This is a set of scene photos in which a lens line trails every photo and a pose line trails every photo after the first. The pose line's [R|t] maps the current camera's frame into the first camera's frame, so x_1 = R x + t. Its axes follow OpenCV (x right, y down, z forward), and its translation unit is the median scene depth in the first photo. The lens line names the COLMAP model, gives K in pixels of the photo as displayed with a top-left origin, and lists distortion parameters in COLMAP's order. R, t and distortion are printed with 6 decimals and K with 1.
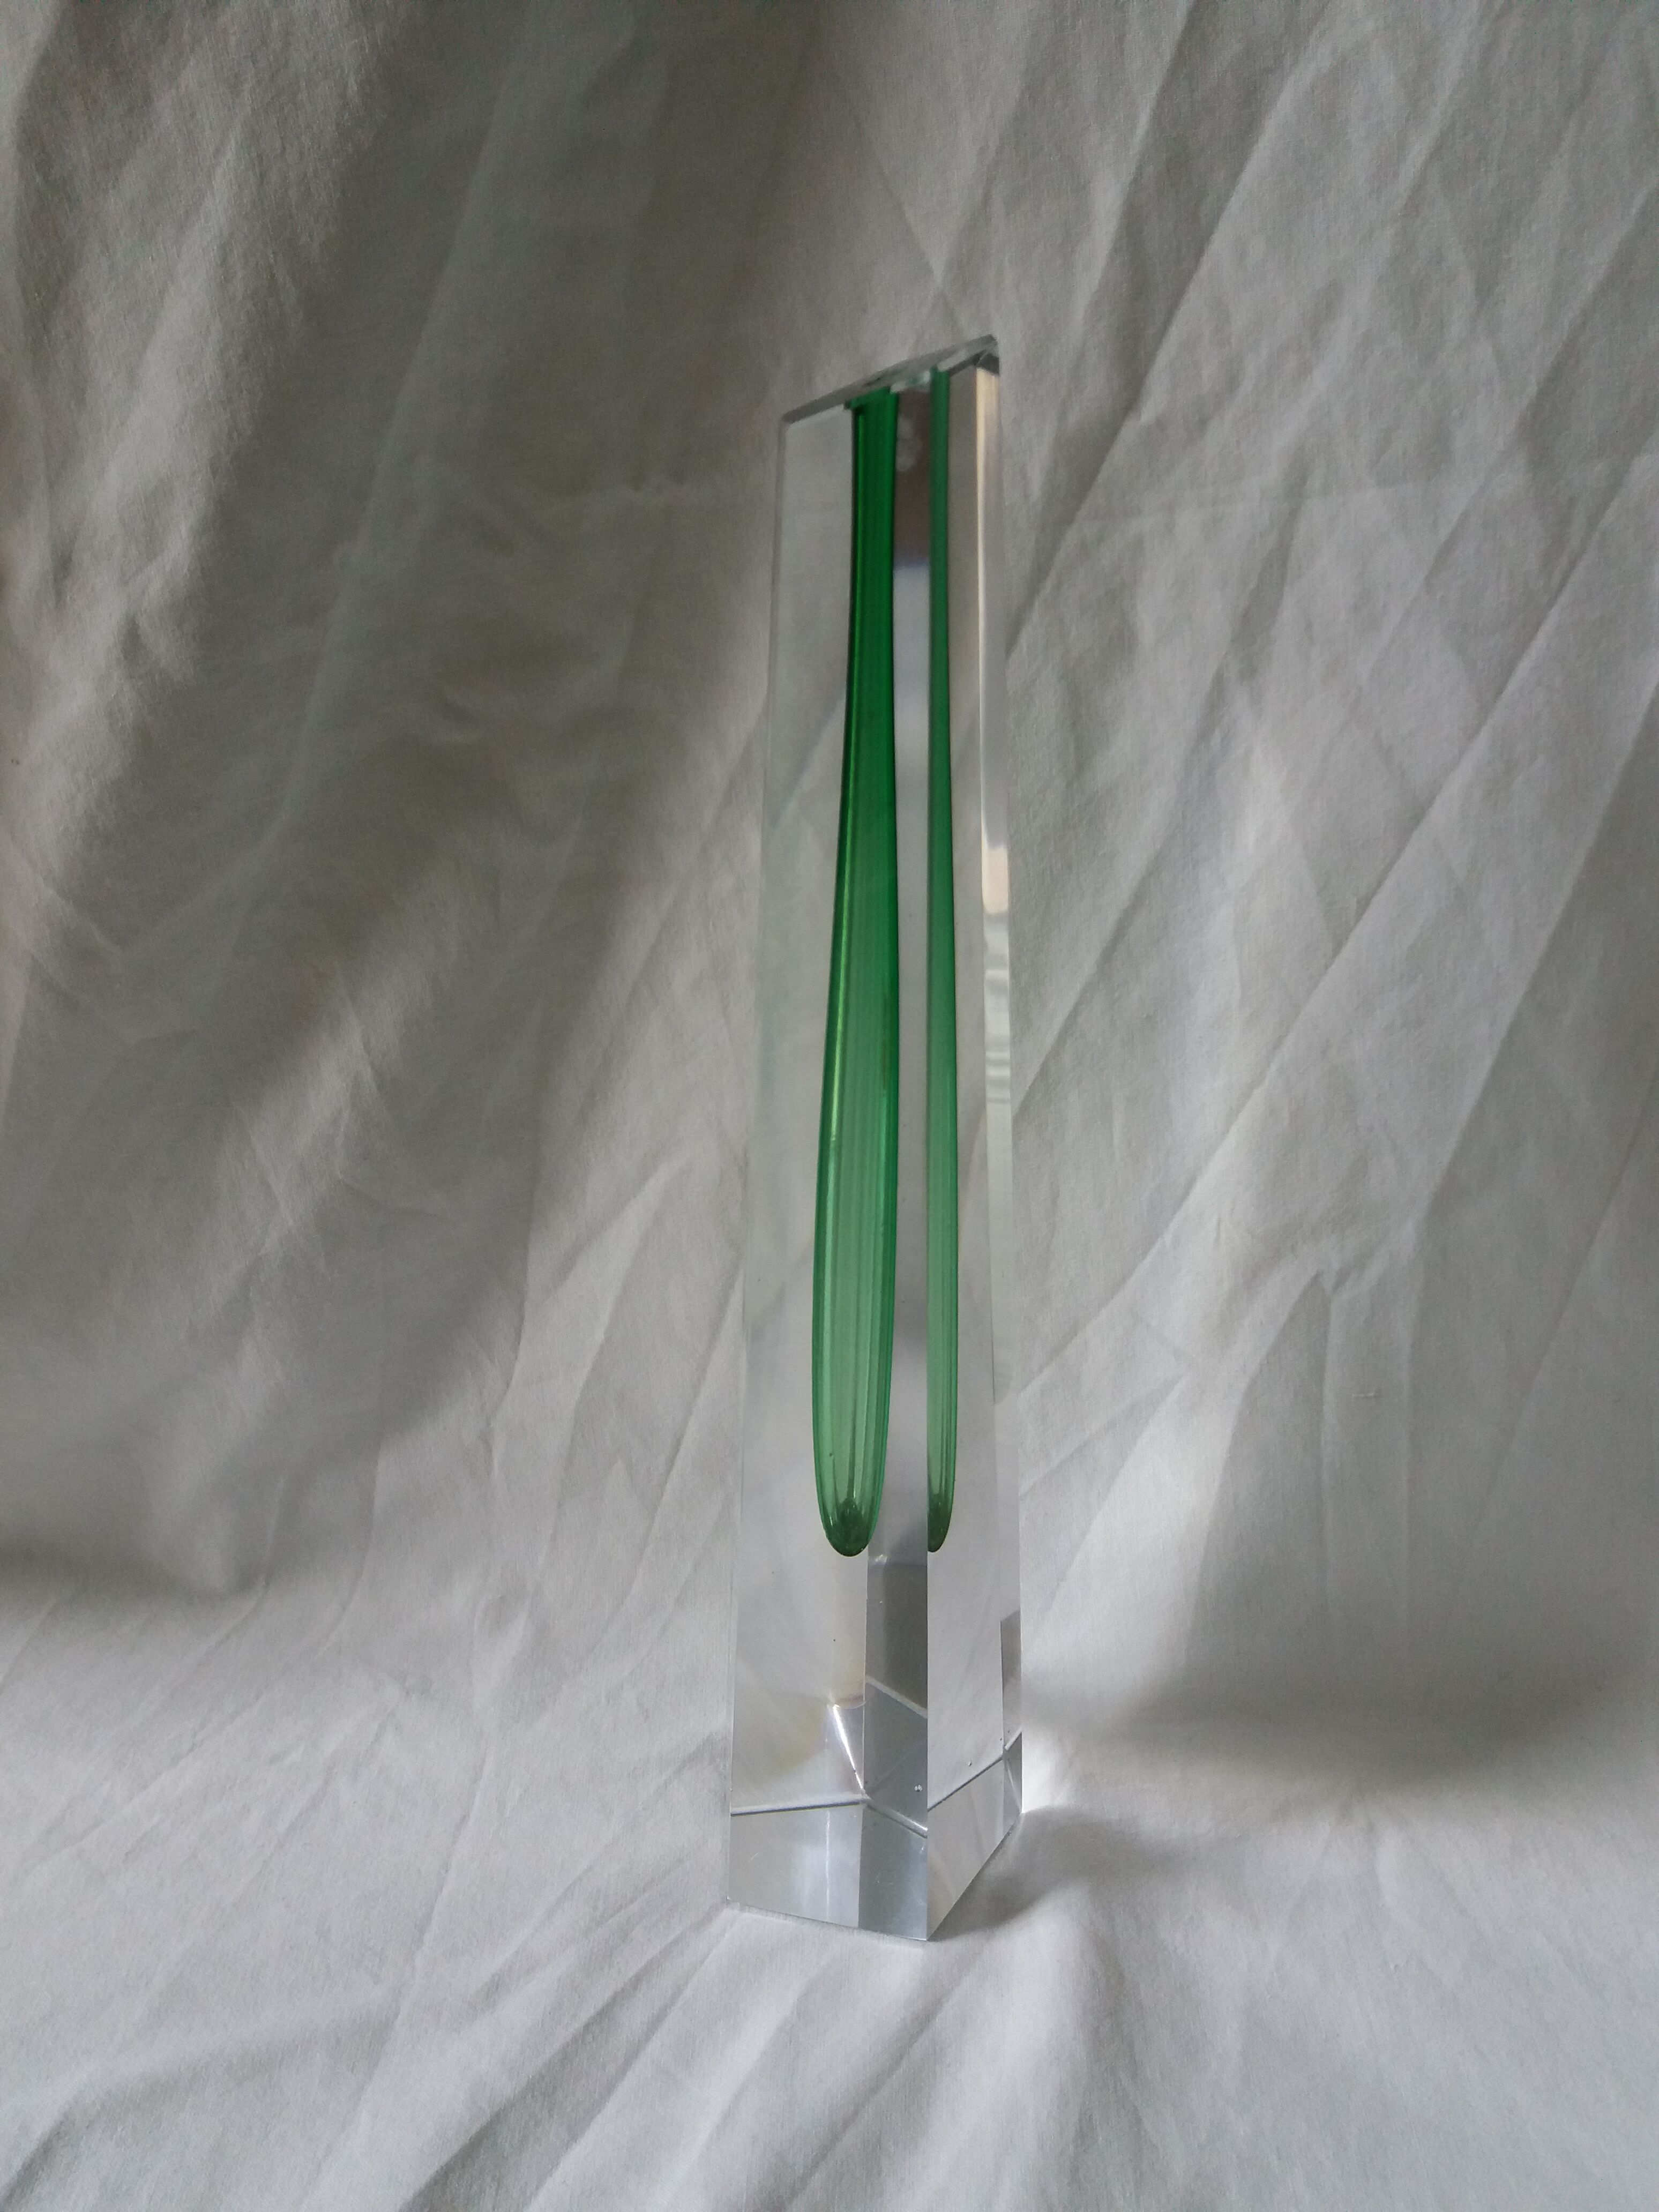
lens RADIAL K [[1811.8, 0, 829.5], [0, 1811.8, 1106.0], [0, 0, 1]] dist [0.008160, 0.006048]
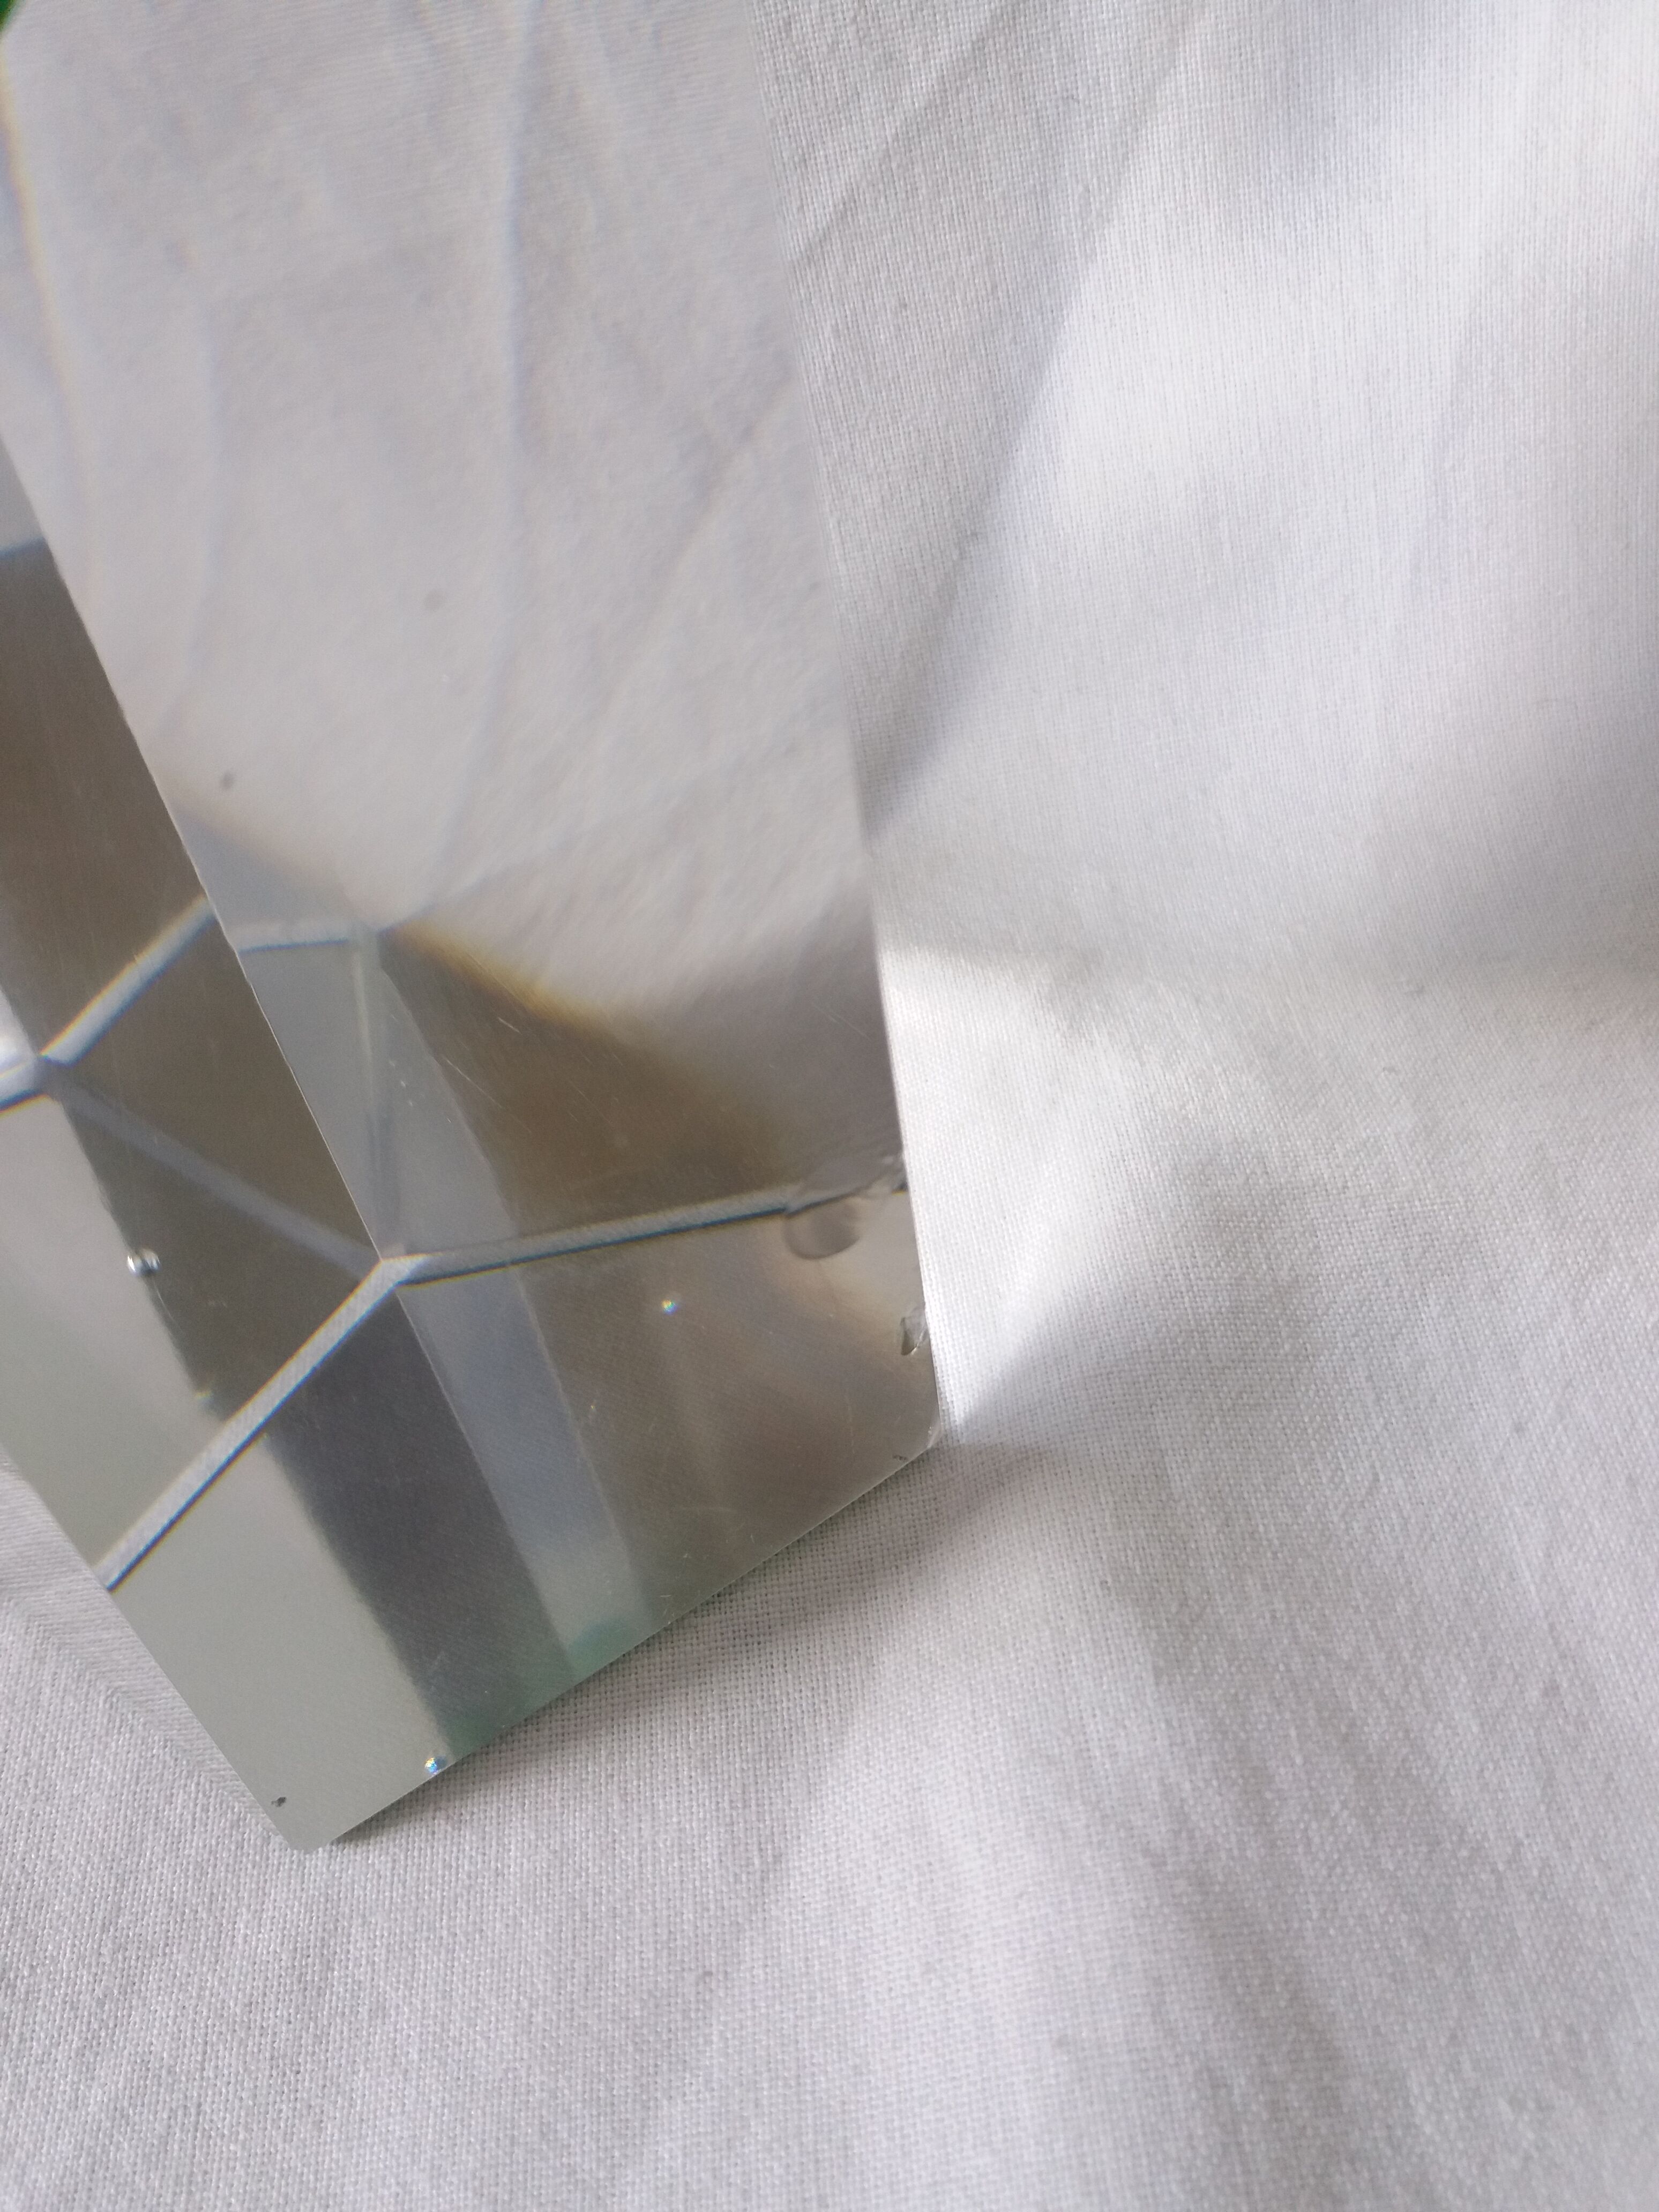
lens RADIAL K [[1811.8, 0, 829.5], [0, 1811.8, 1106.0], [0, 0, 1]] dist [0.008160, 0.006048]
pose [[0.992328, -0.123474, 0.006345, 0.110821], [0.108876, 0.897026, 0.428358, 0.262298], [-0.058583, -0.424381, 0.903587, 0.844169]]
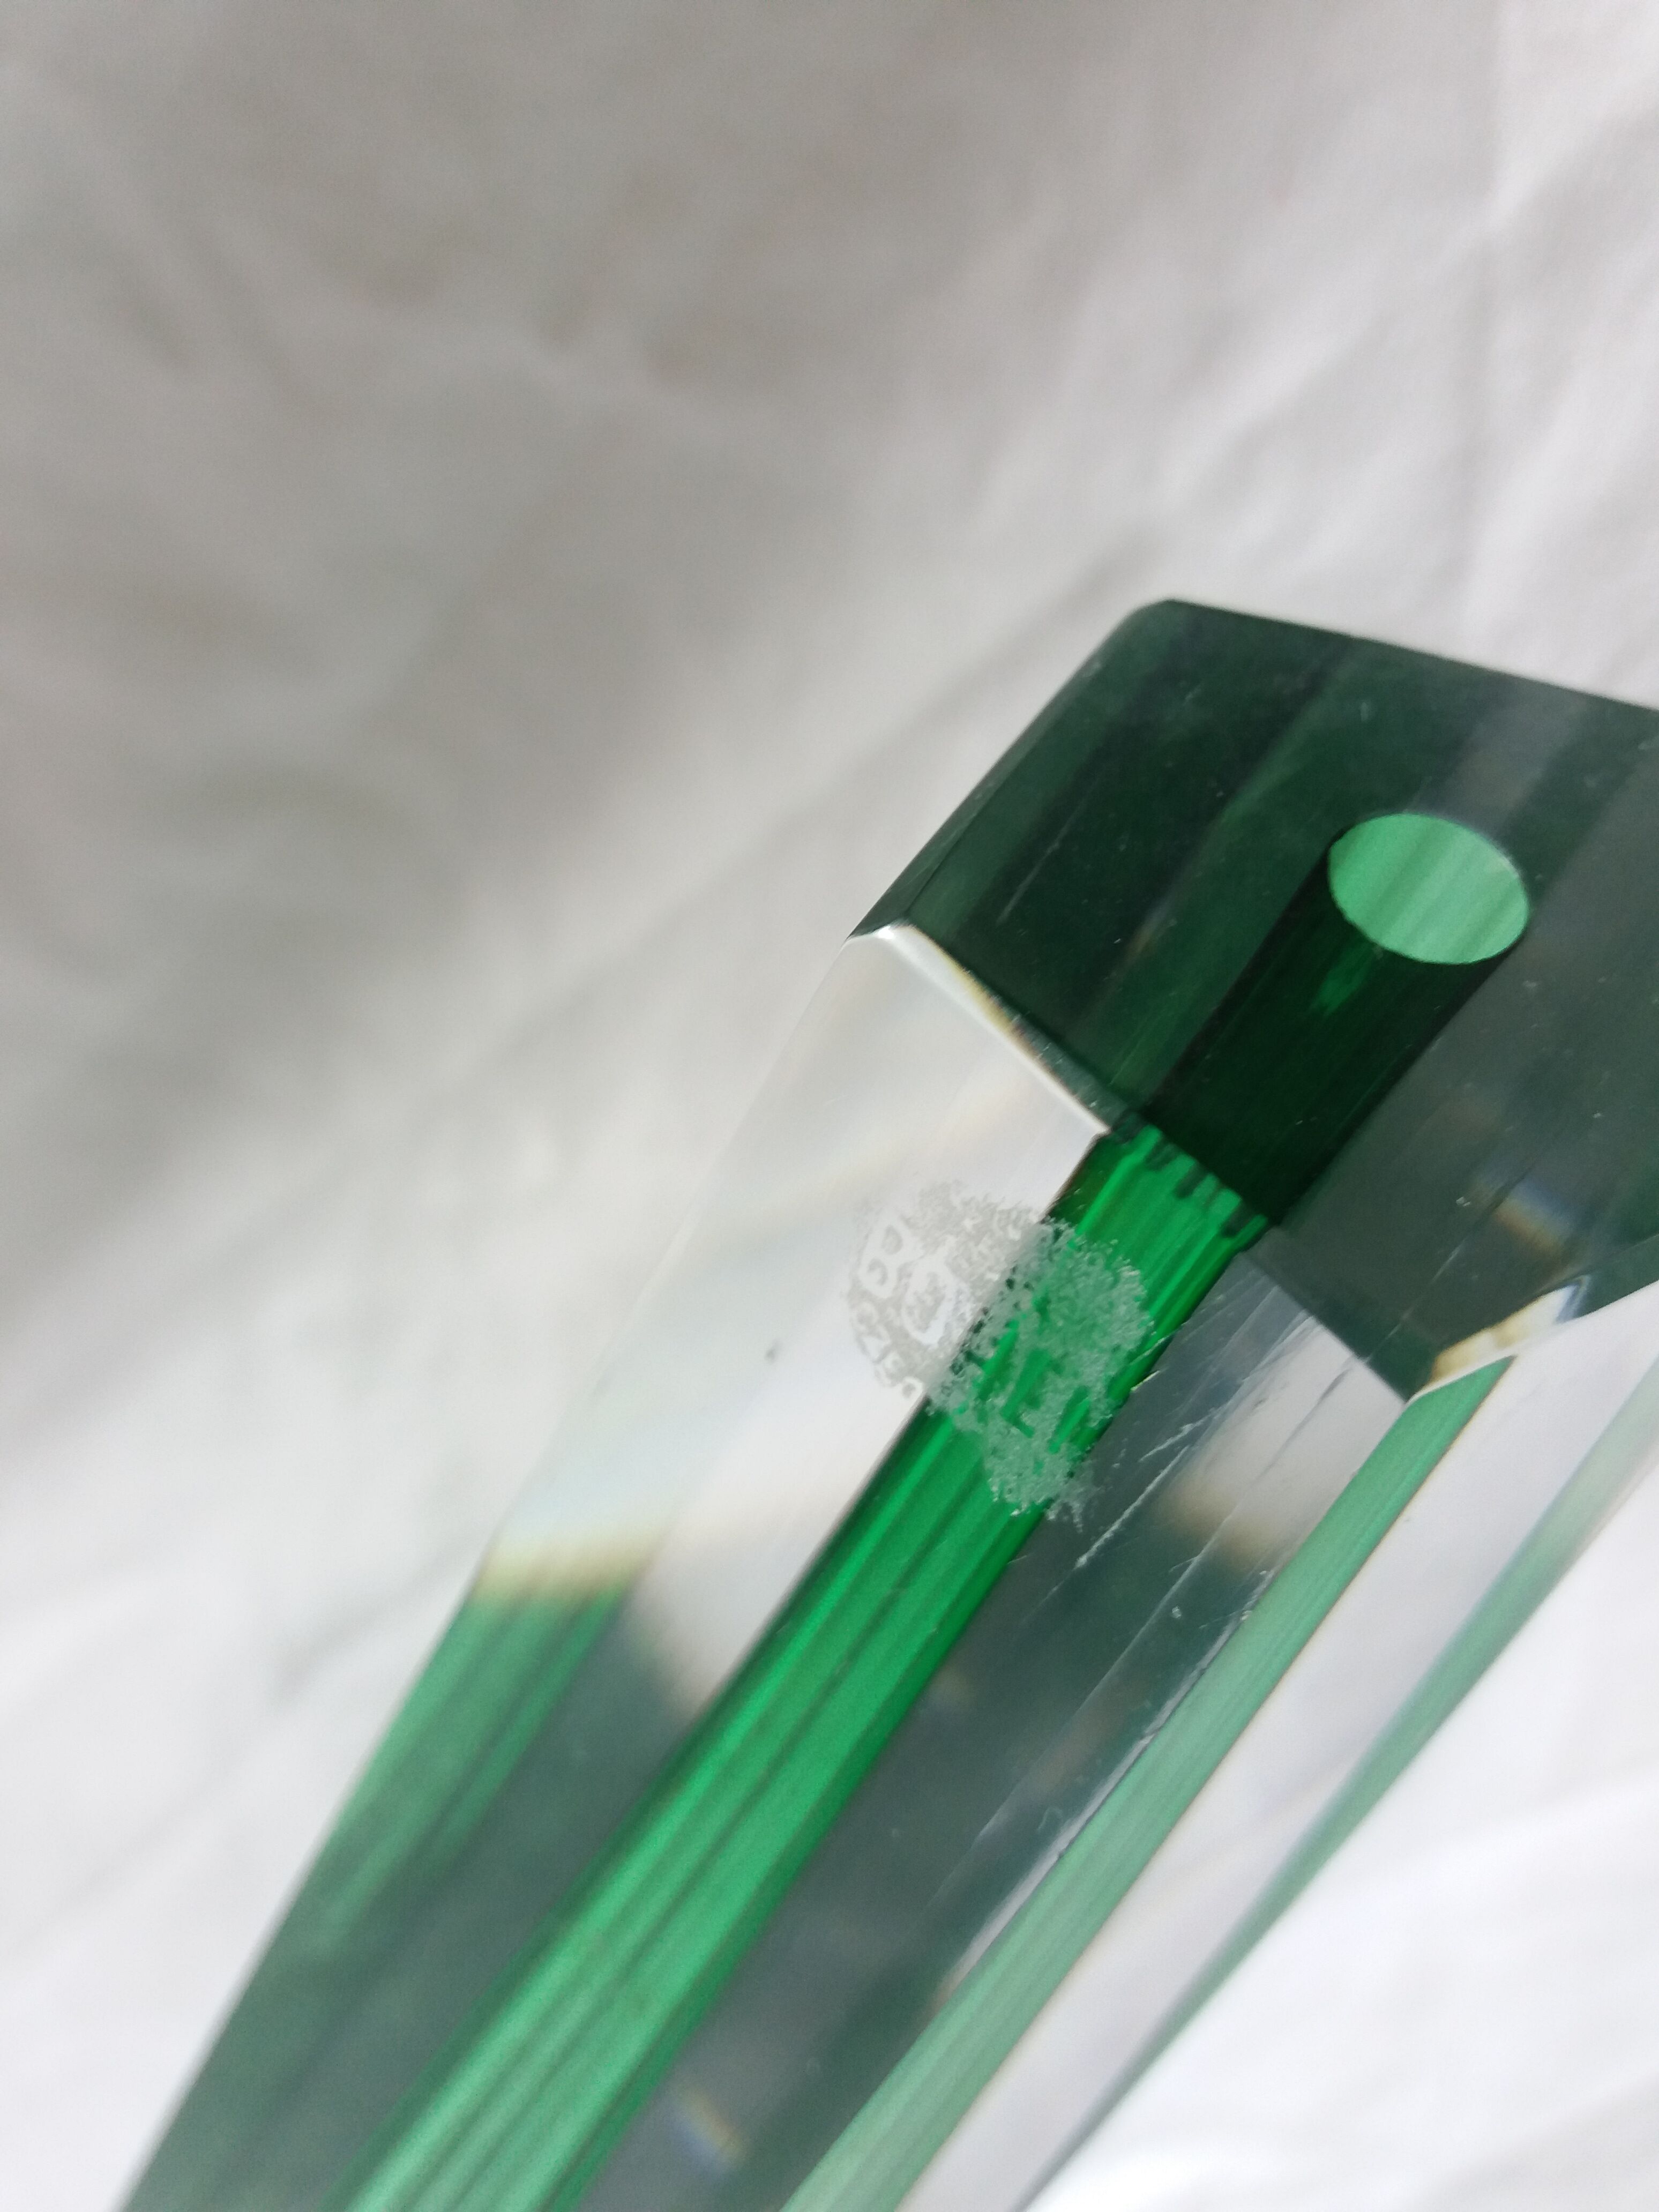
lens RADIAL K [[1947.0, 0, 829.5], [0, 1947.0, 1106.0], [0, 0, 1]] dist [0.004670, -0.109249]
pose [[0.917190, 0.370293, 0.147123, -0.054746], [-0.391712, 0.905580, 0.162750, -0.295625], [-0.072966, -0.206902, 0.975637, 0.580248]]
